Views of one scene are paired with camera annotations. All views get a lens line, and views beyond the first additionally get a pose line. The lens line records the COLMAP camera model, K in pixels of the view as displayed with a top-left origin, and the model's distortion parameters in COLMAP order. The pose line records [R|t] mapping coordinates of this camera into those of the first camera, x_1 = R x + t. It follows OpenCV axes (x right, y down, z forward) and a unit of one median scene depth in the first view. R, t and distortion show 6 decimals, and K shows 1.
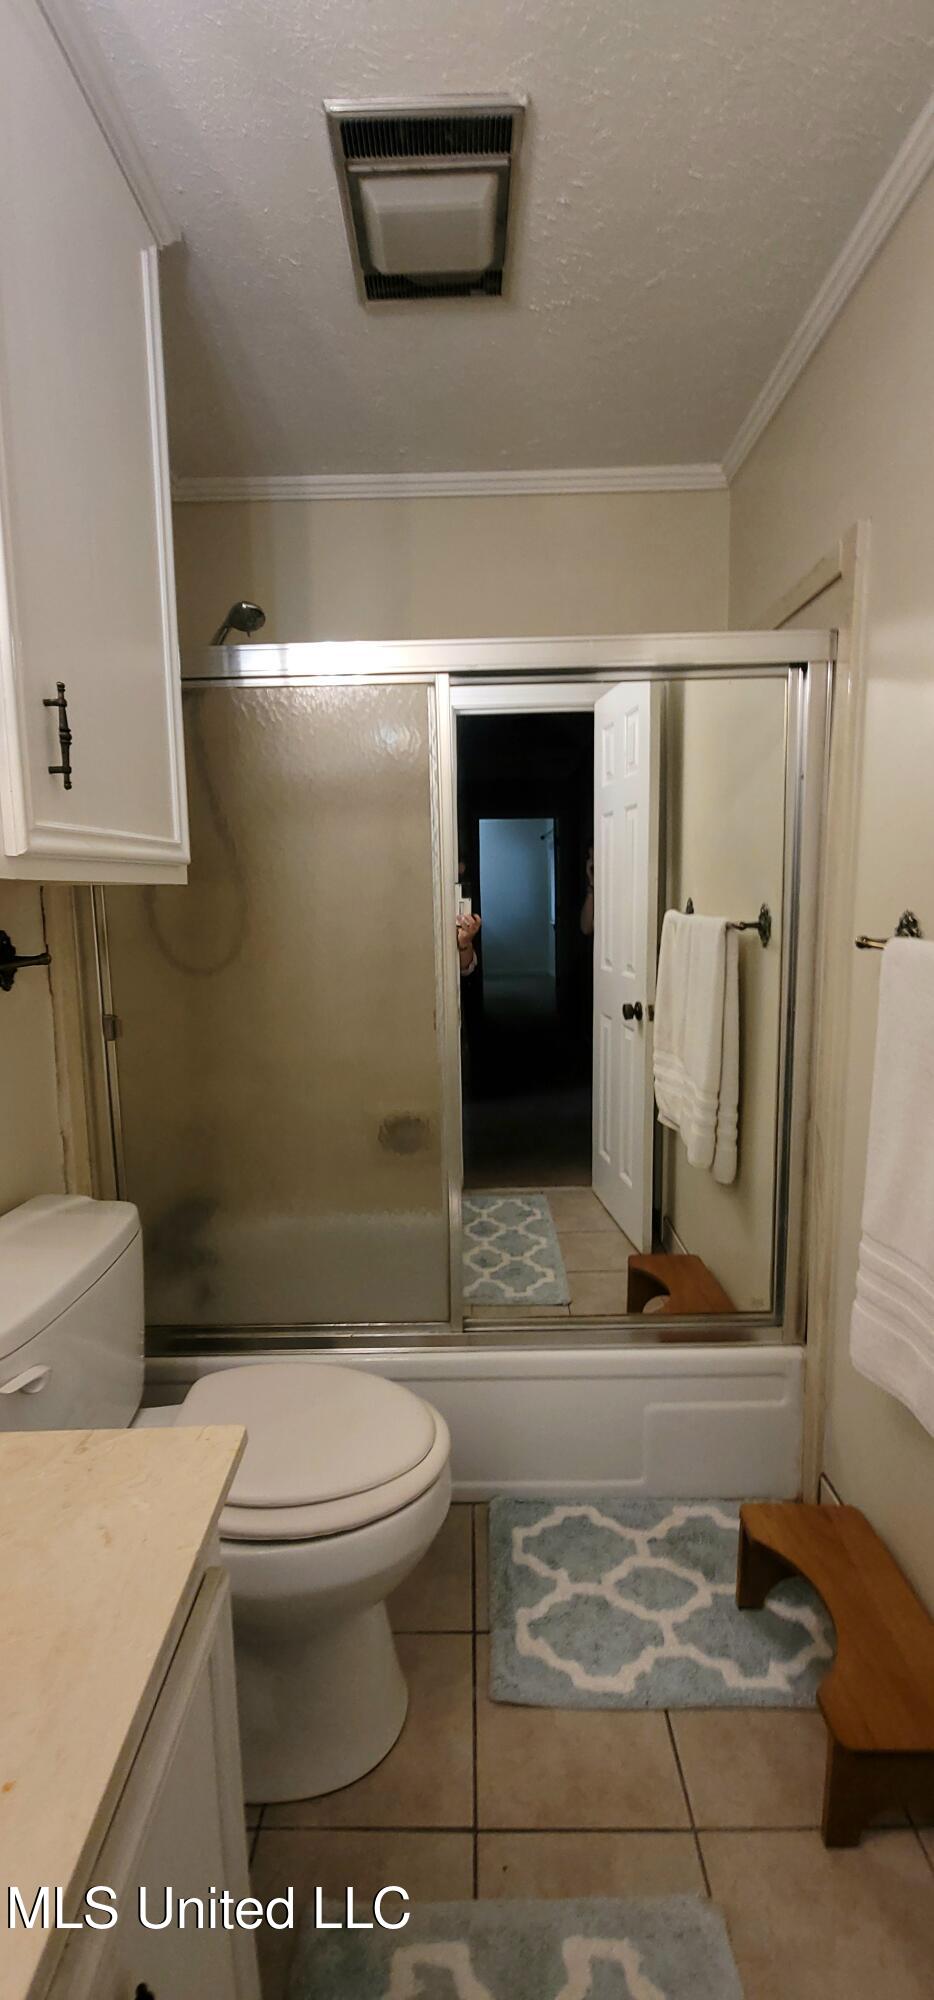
lens RADIAL K [[809.2, 0, 467.0], [0, 809.2, 1000.0], [0, 0, 1]] dist [-0.009058, 0.000223]
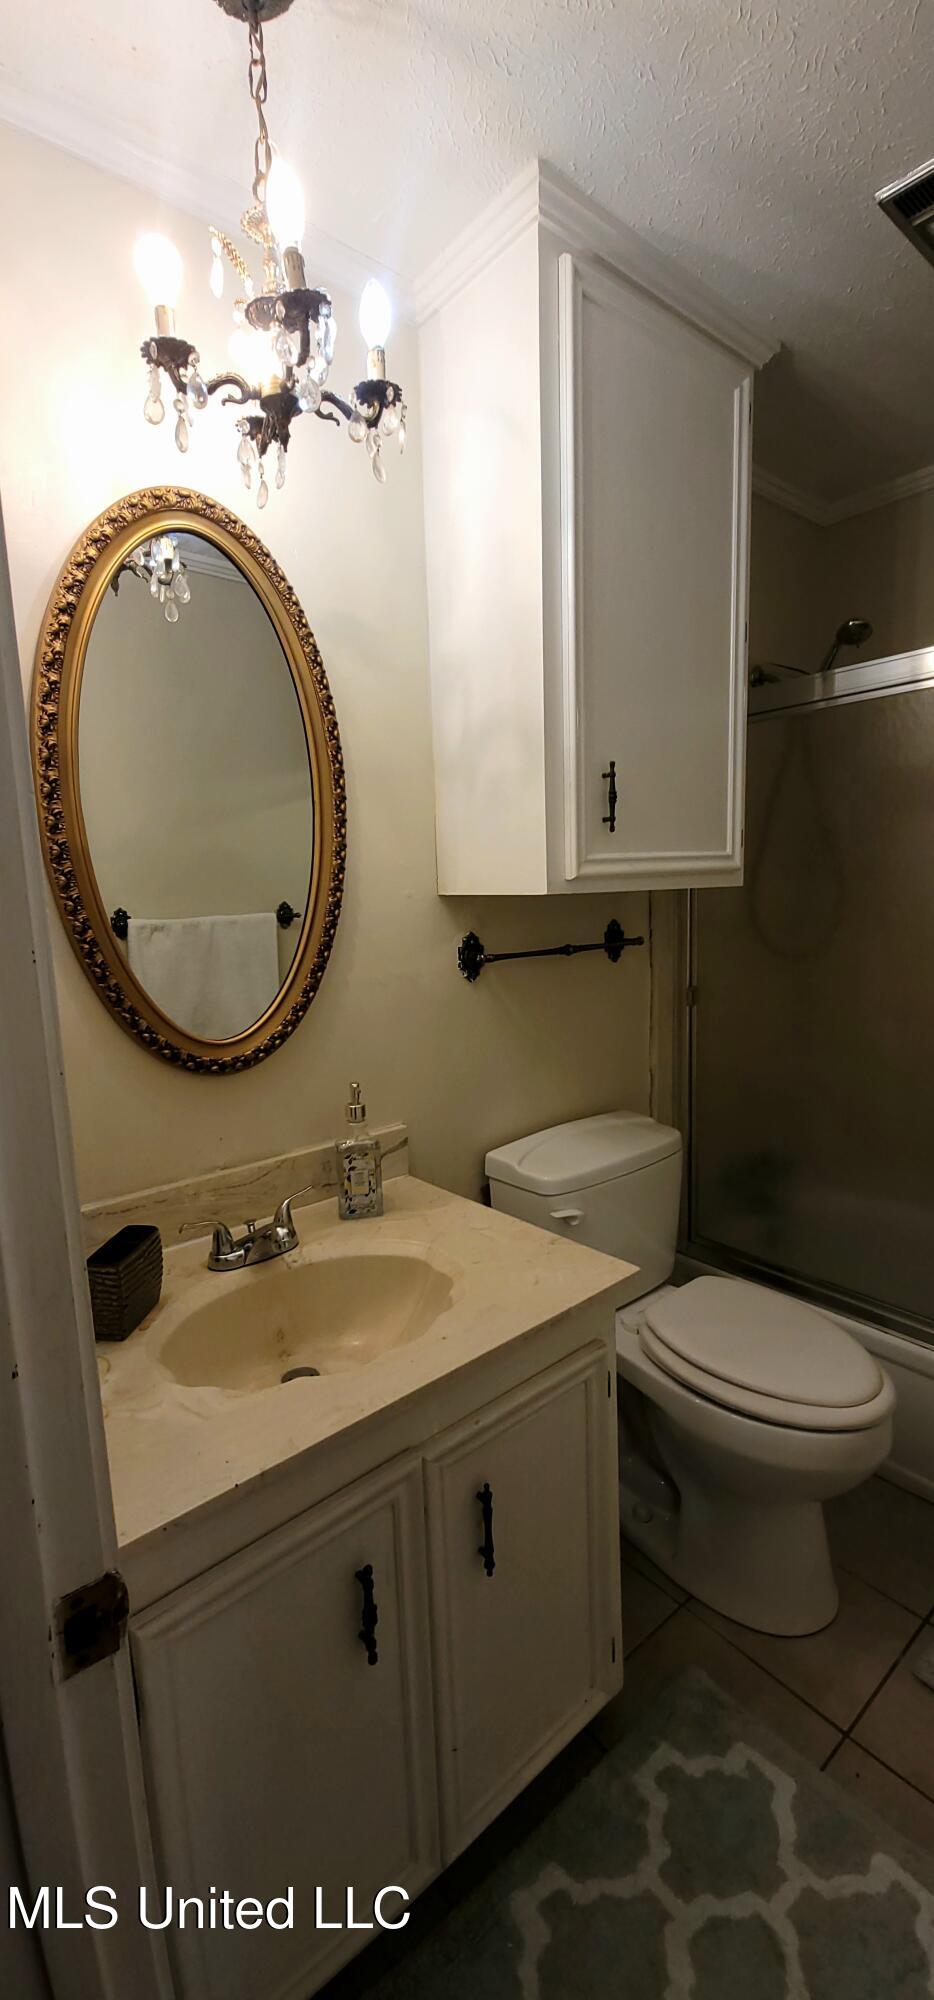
lens RADIAL K [[809.2, 0, 467.0], [0, 809.2, 1000.0], [0, 0, 1]] dist [-0.009058, 0.000223]
pose [[0.651437, 0.102337, -0.751769, 0.343768], [-0.079637, 0.994611, 0.066386, -0.019336], [0.754512, 0.016622, 0.656076, -0.130657]]
